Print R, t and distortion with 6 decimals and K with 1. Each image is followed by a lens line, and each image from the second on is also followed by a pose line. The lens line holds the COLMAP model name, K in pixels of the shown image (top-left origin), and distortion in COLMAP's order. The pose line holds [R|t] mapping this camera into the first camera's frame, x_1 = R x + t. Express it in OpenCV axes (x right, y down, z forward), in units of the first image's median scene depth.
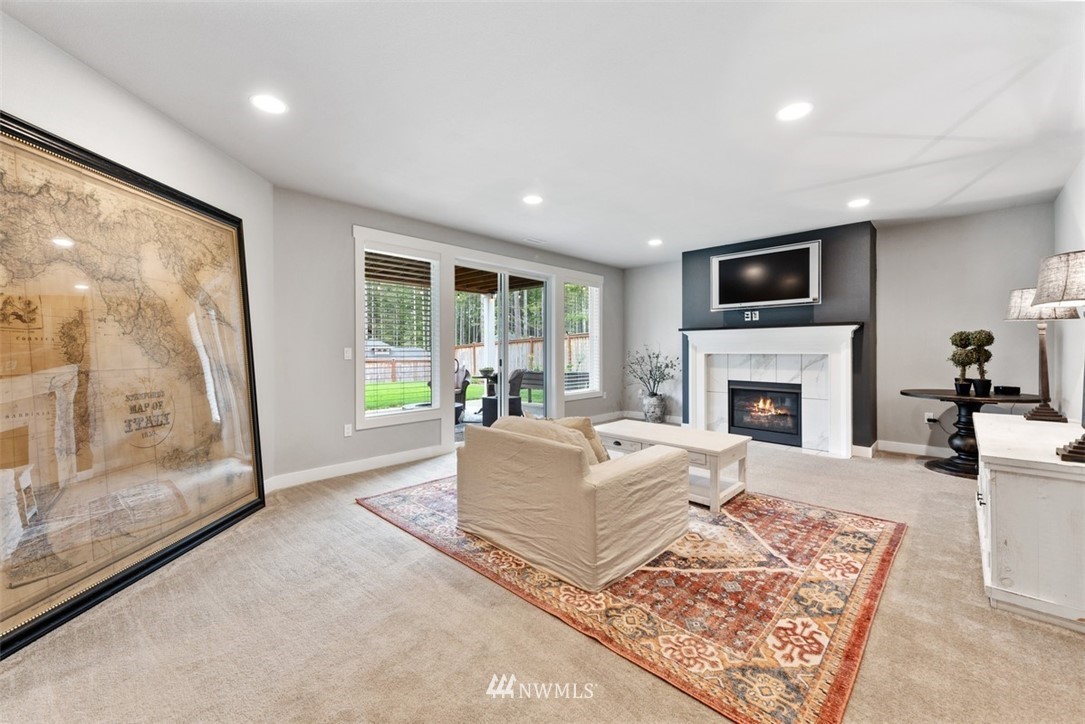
lens RADIAL K [[439.5, 0, 541.2], [0, 439.5, 353.9], [0, 0, 1]] dist [0.013529, -0.000074]
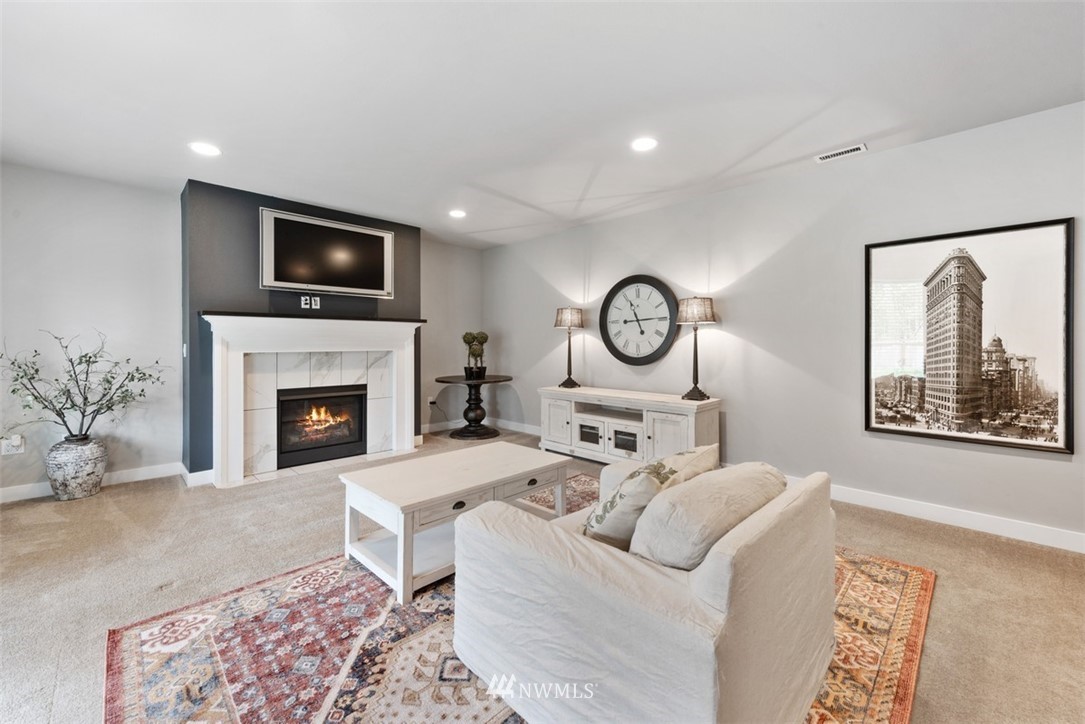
lens RADIAL K [[439.5, 0, 524.8], [0, 439.5, 346.4], [0, 0, 1]] dist [0.013529, -0.000074]
pose [[0.012860, -0.005166, 0.999904, -0.299405], [0.010648, 0.999931, 0.005029, -0.009545], [-0.999861, 0.010582, 0.012914, 0.641554]]
